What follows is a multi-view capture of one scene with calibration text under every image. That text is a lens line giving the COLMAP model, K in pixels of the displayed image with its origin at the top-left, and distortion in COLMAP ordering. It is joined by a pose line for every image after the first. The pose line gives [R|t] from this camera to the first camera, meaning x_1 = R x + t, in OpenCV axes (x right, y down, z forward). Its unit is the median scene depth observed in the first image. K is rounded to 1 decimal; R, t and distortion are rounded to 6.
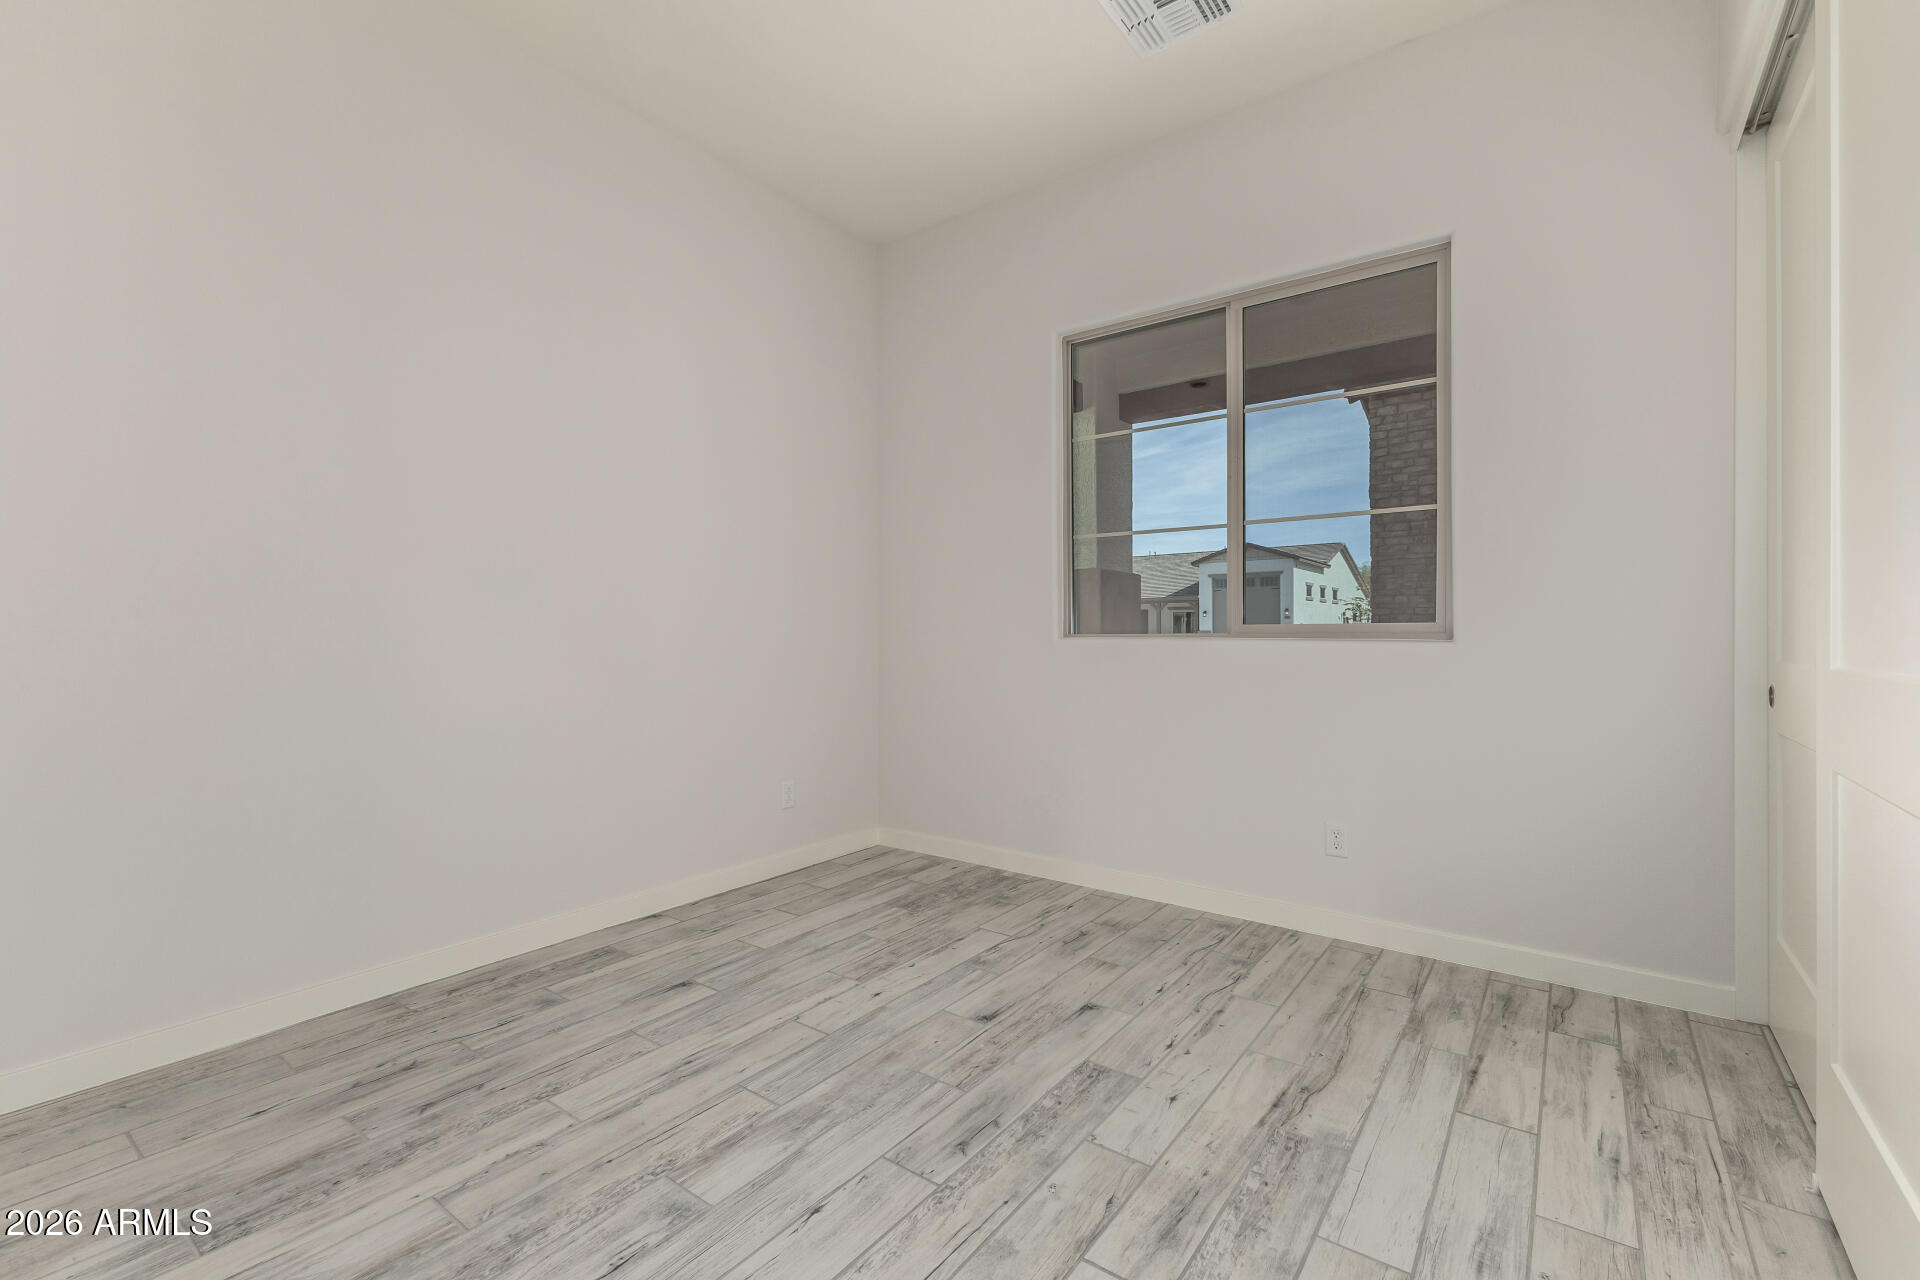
lens RADIAL K [[833.4, 0, 952.8], [0, 833.4, 640.5], [0, 0, 1]] dist [0.011226, -0.000360]
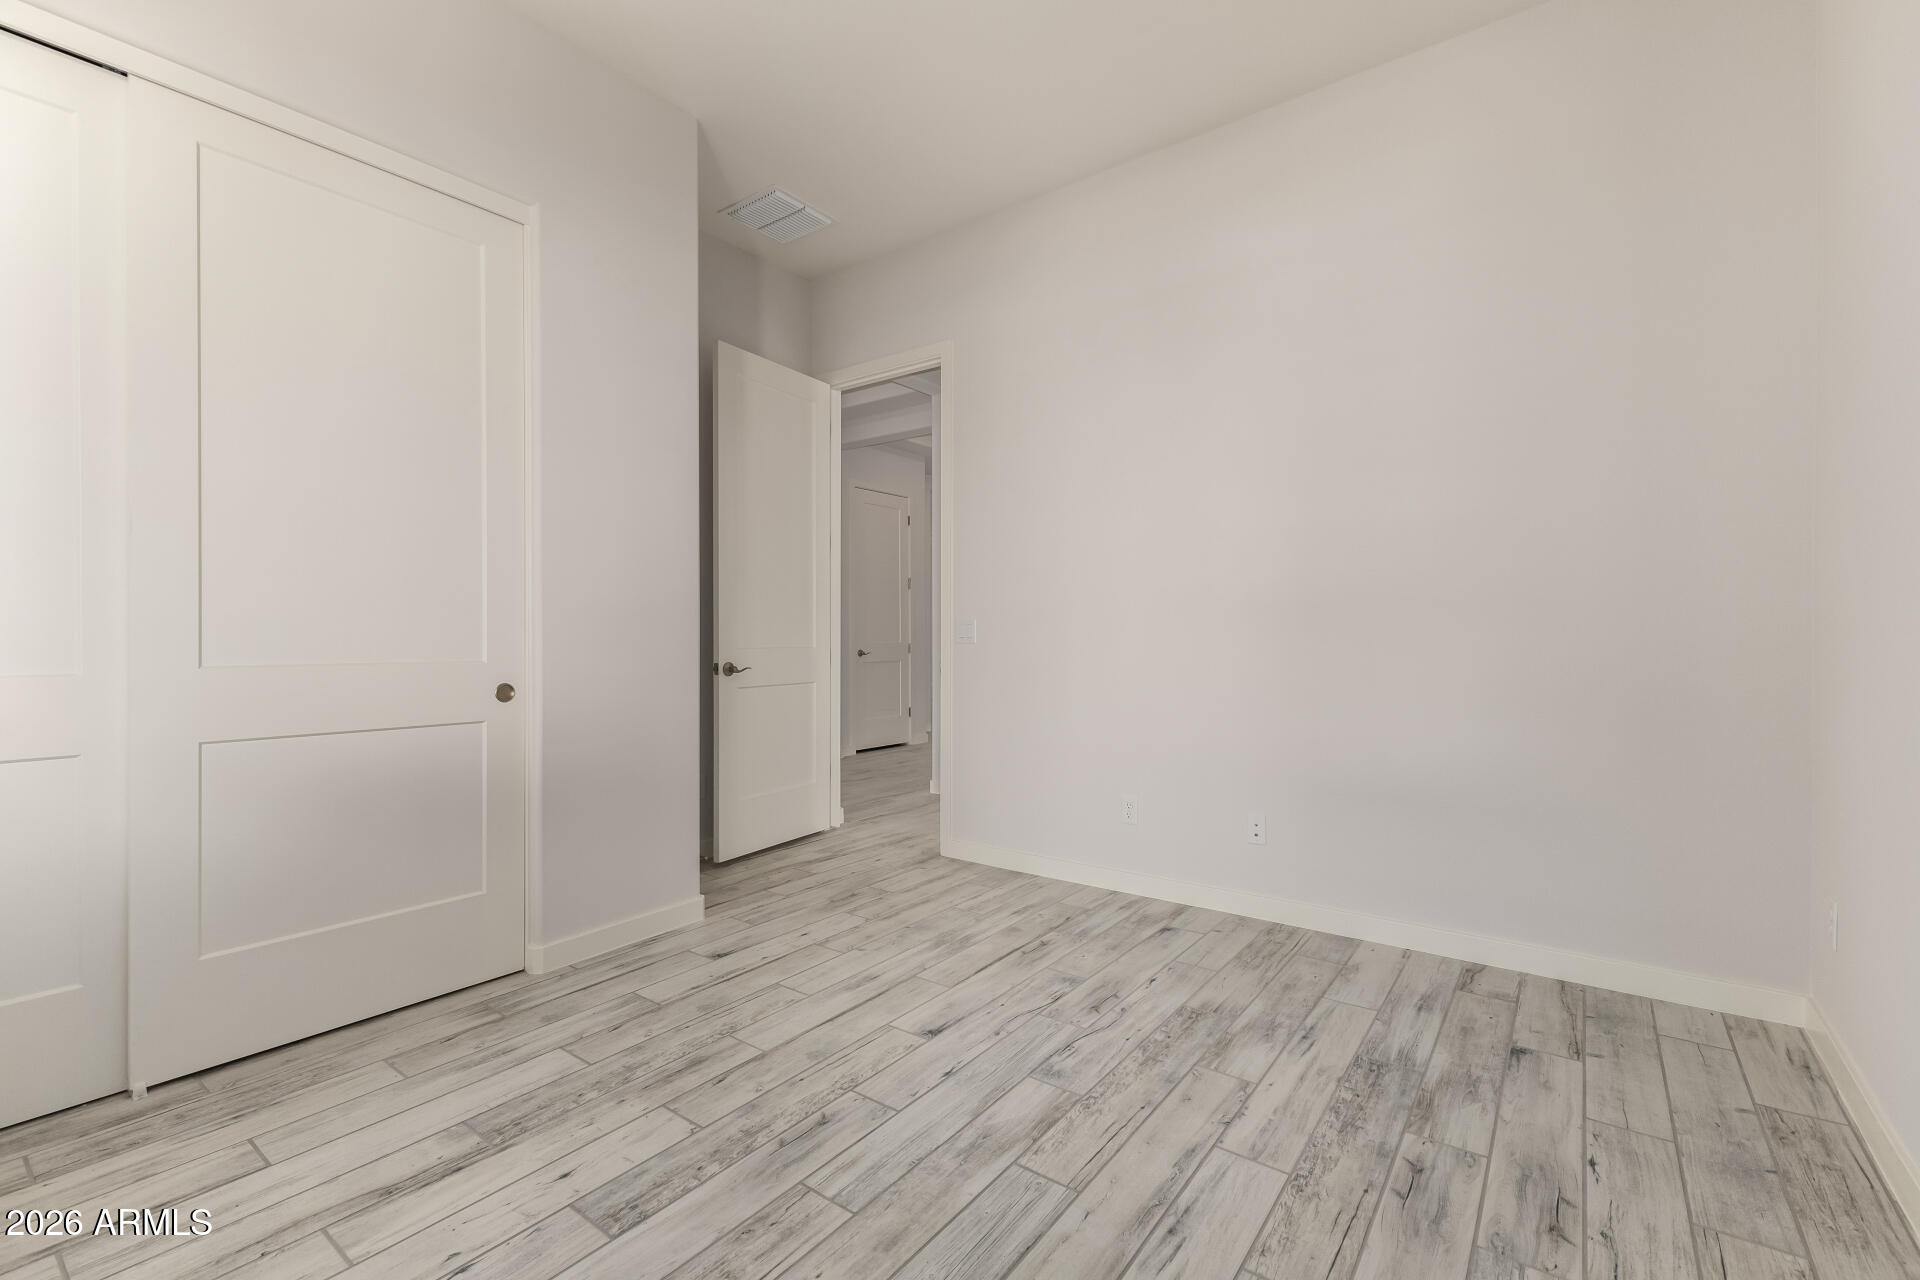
lens RADIAL K [[833.4, 0, 952.8], [0, 833.4, 640.5], [0, 0, 1]] dist [0.011226, -0.000360]
pose [[-0.999943, 0.008729, 0.006139, -0.157897], [0.008768, 0.999941, 0.006468, -0.008758], [-0.006082, 0.006522, -0.999960, 1.971455]]
